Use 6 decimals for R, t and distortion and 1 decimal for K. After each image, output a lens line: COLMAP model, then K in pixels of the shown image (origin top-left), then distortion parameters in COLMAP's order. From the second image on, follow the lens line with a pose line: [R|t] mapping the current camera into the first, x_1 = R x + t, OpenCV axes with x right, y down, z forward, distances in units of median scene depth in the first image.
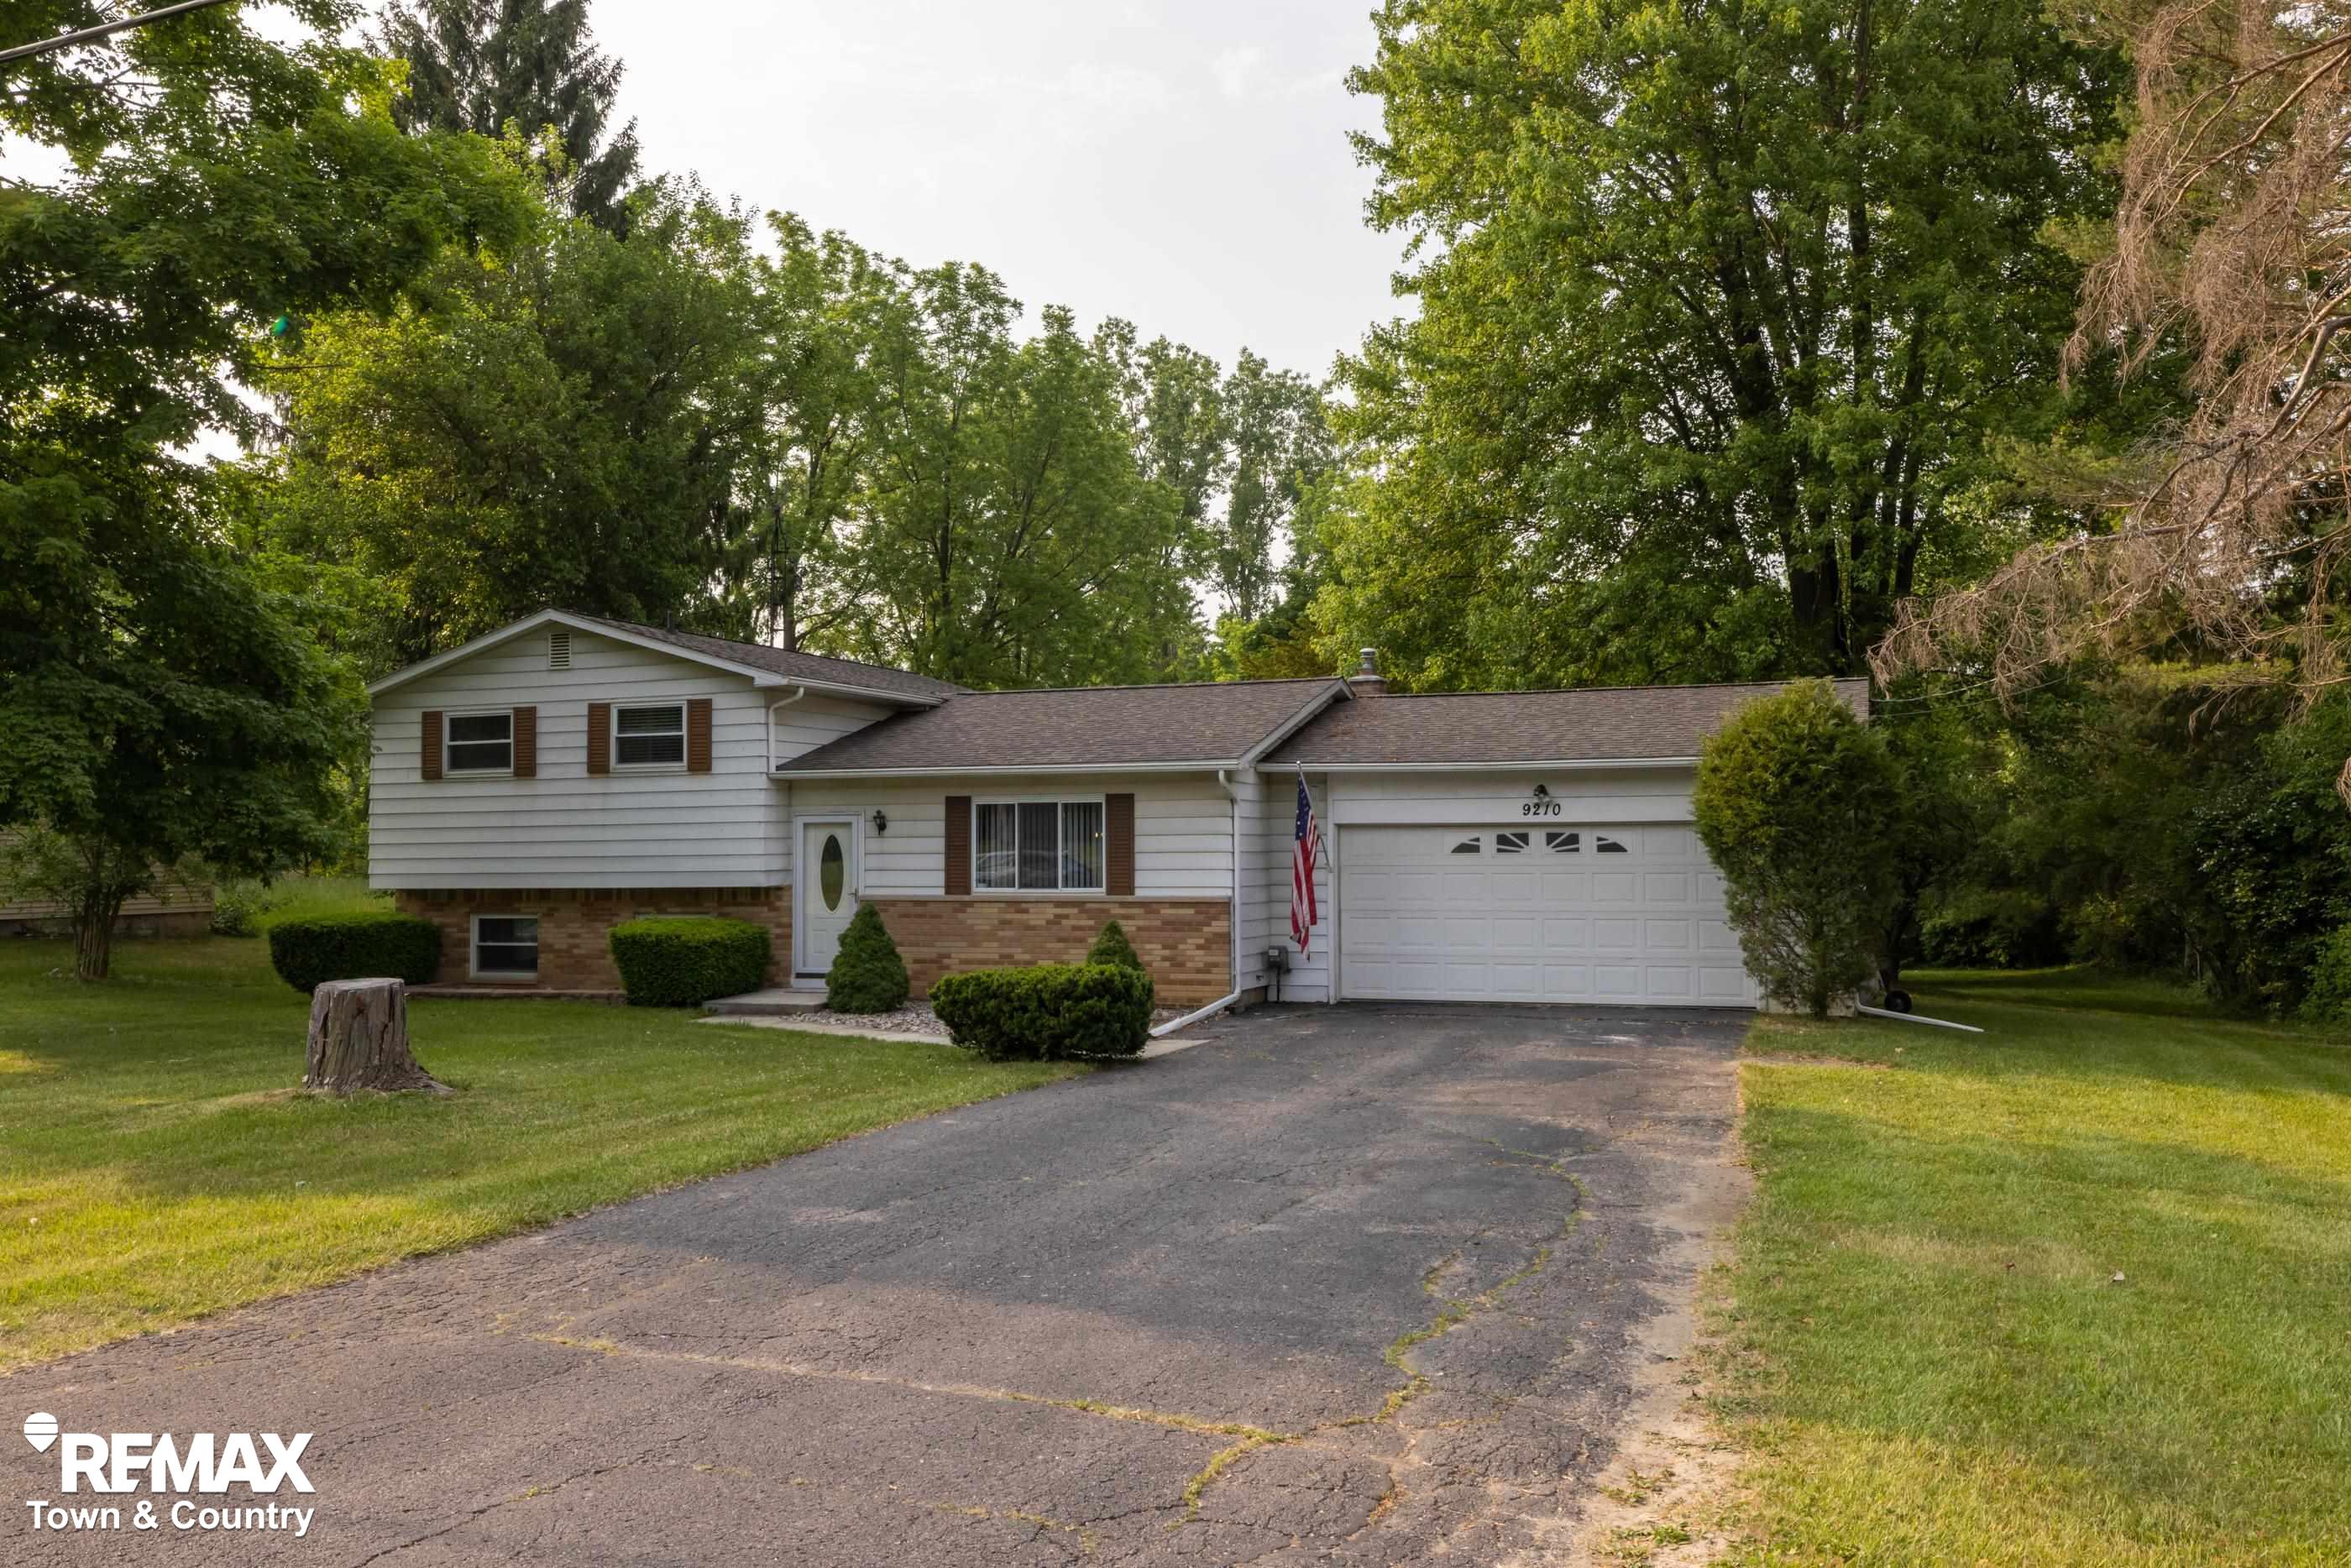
lens RADIAL K [[1792.4, 0, 1175.5], [0, 1792.4, 784.0], [0, 0, 1]] dist [-0.000576, -0.000974]
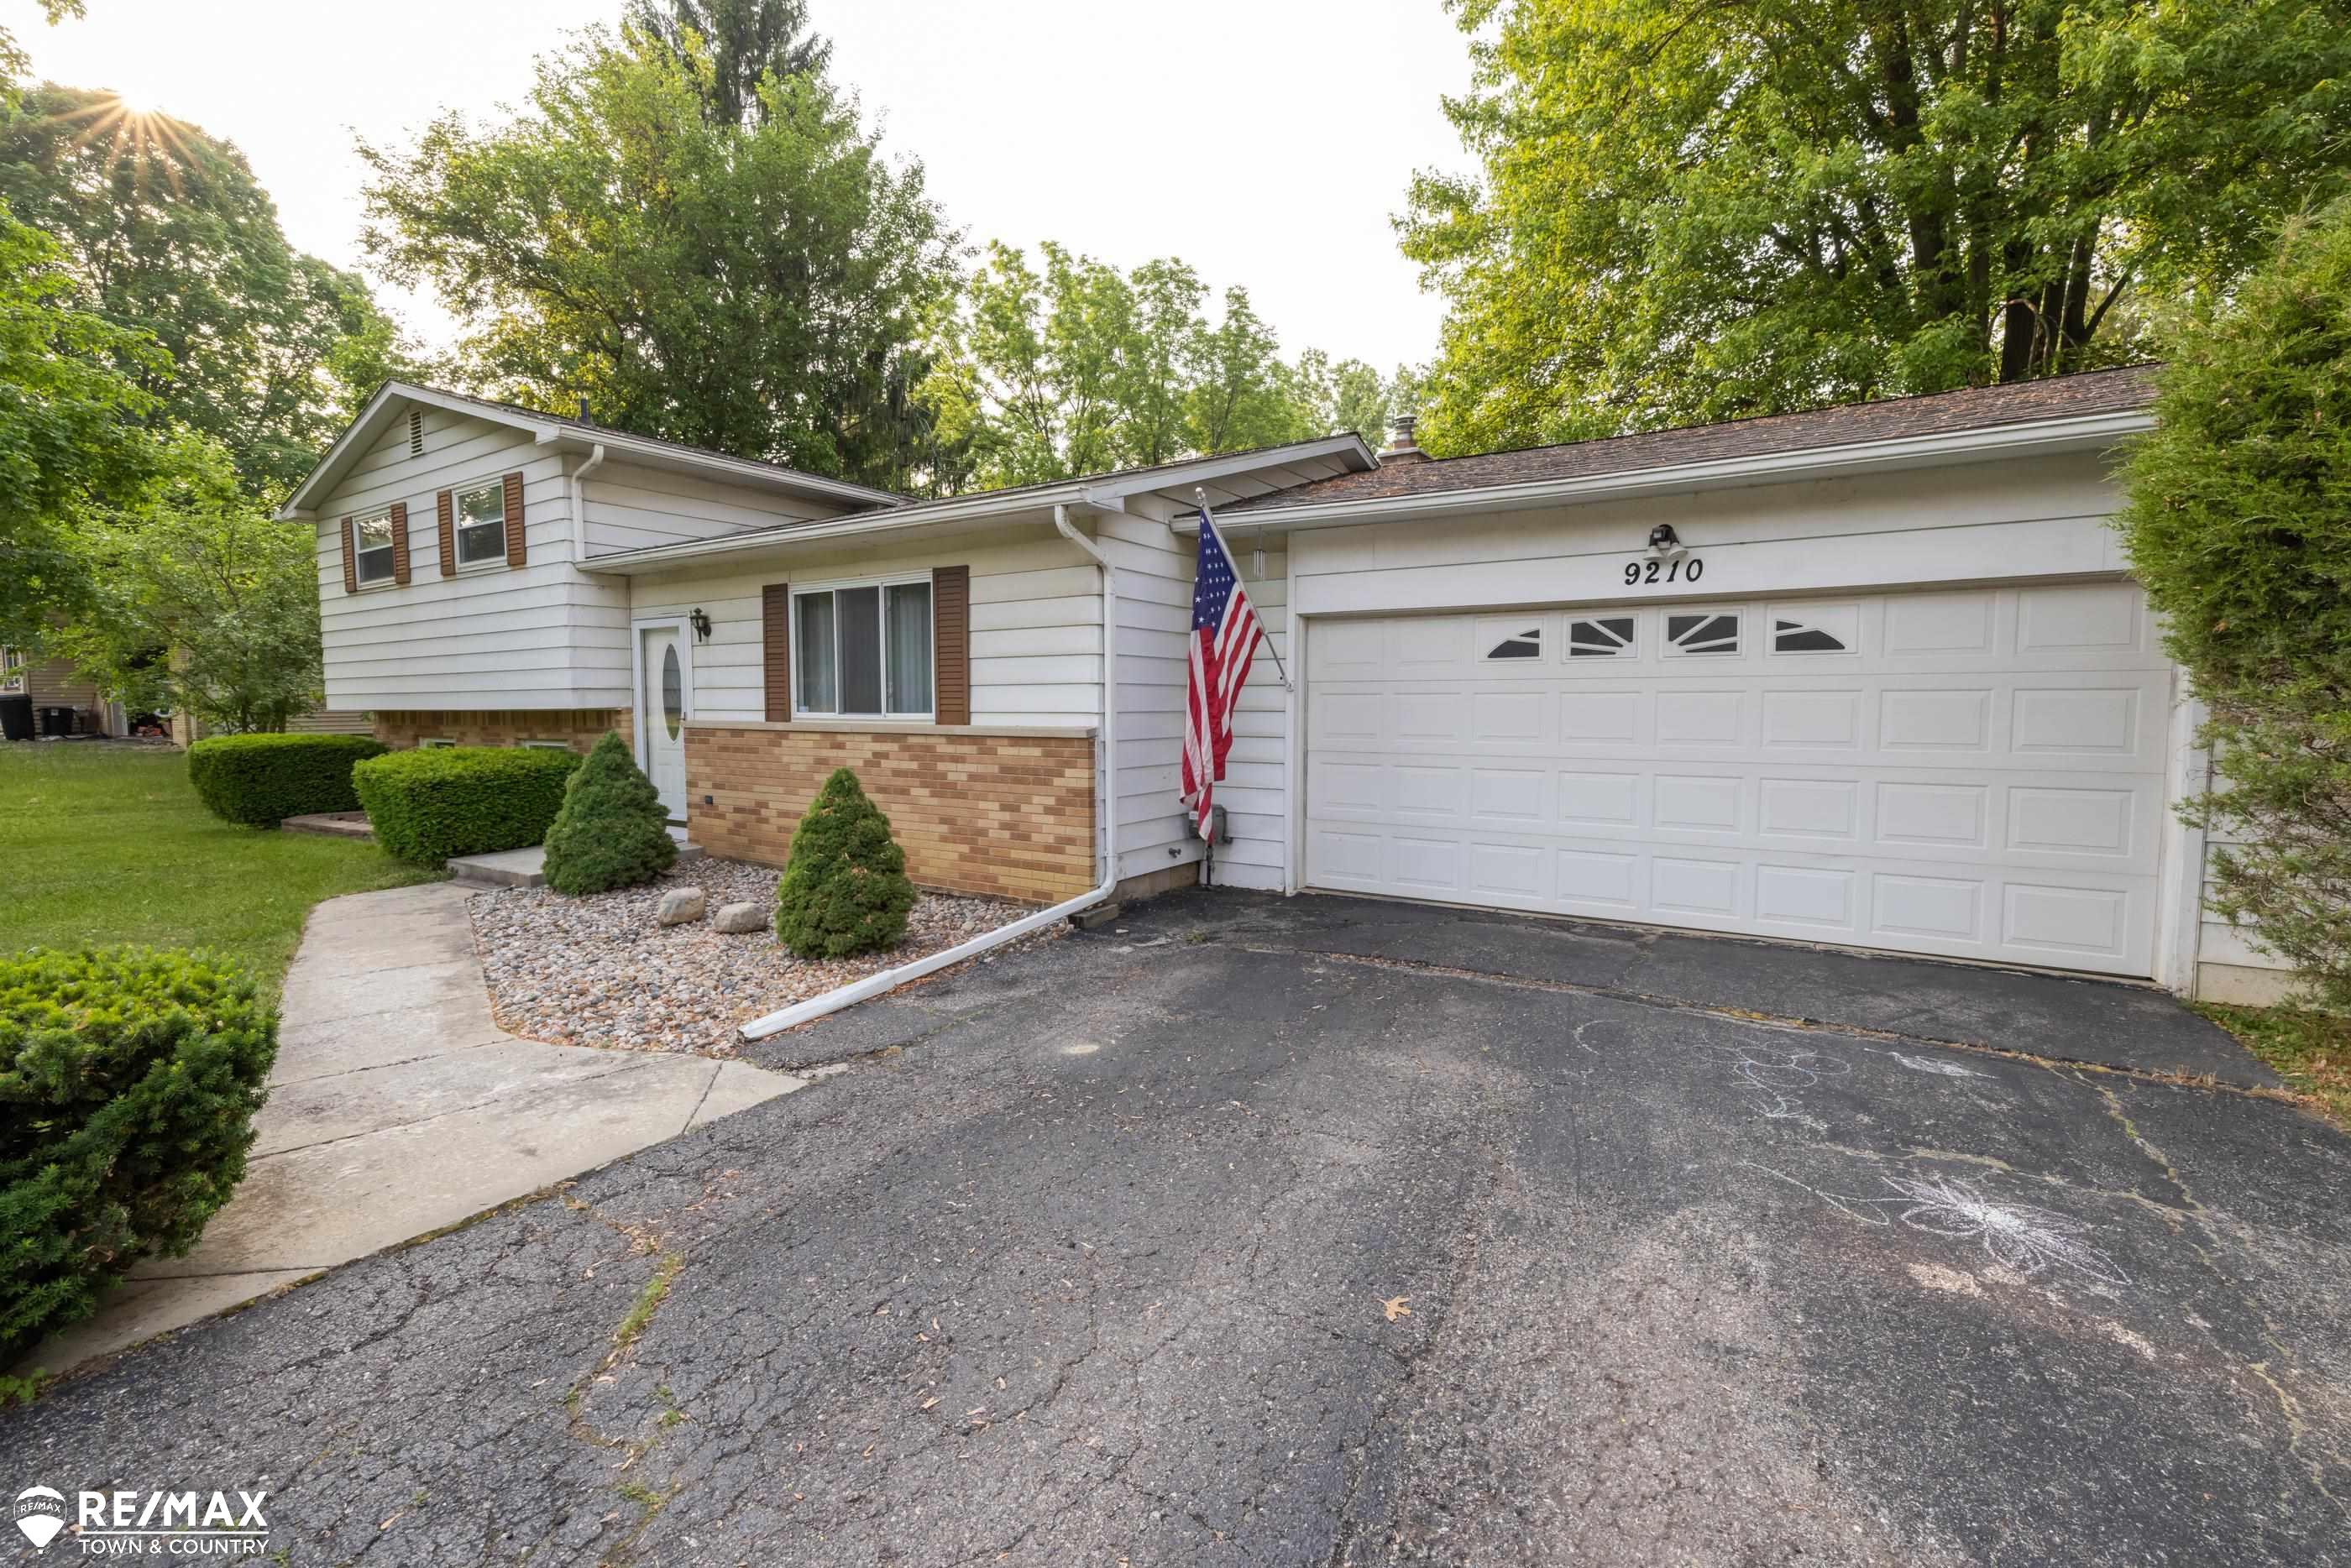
lens RADIAL K [[976.9, 0, 1162.7], [0, 976.9, 761.9], [0, 0, 1]] dist [-0.006844, 0.003341]
pose [[0.977857, 0.016999, -0.208581, 0.116409], [0.005071, 0.994478, 0.104824, 0.038246], [0.209211, -0.103561, 0.972371, 0.660325]]
